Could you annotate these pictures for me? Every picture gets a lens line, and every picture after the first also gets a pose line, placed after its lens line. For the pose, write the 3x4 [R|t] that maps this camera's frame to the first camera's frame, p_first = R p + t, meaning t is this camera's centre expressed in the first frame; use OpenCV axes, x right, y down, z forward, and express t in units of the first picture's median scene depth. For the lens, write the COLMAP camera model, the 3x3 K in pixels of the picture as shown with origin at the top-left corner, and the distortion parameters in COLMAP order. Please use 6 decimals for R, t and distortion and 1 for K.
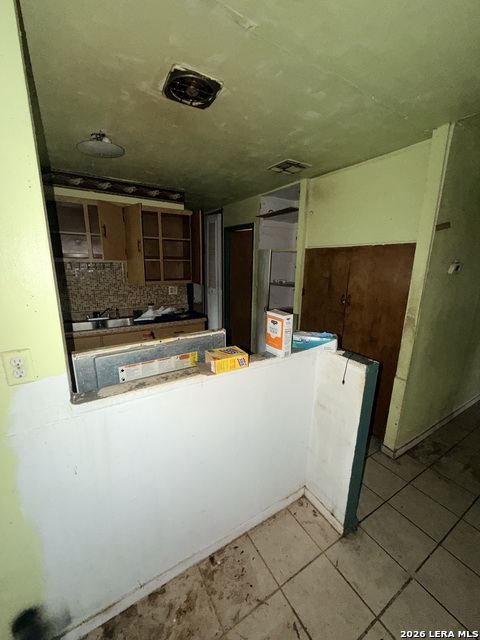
lens RADIAL K [[256.0, 0, 238.4], [0, 256.0, 319.0], [0, 0, 1]] dist [0.001159, 0.000091]
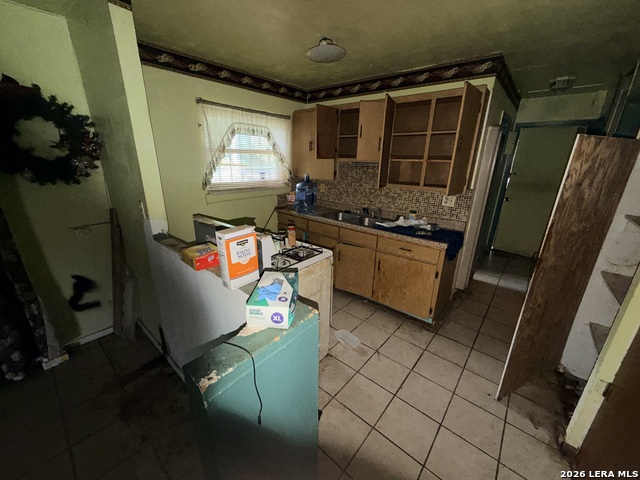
lens RADIAL K [[256.0, 0, 318.3], [0, 256.0, 242.3], [0, 0, 1]] dist [0.001159, 0.000091]
pose [[0.313669, 0.290953, -0.903857, 0.641640], [-0.226707, 0.947316, 0.226268, -0.142204], [0.922071, 0.133937, 0.363105, 0.665597]]
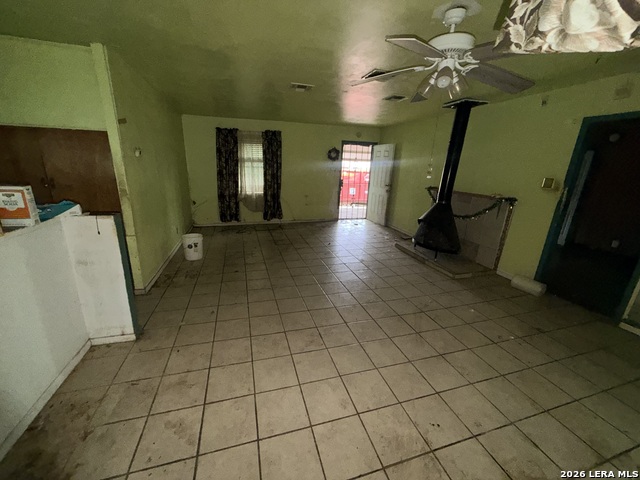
lens RADIAL K [[256.0, 0, 319.3], [0, 256.0, 238.6], [0, 0, 1]] dist [0.001159, 0.000091]
pose [[0.246220, -0.273295, 0.929885, -0.390044], [0.183887, 0.955168, 0.232035, 0.118041], [-0.951610, 0.113862, 0.285437, -0.338853]]
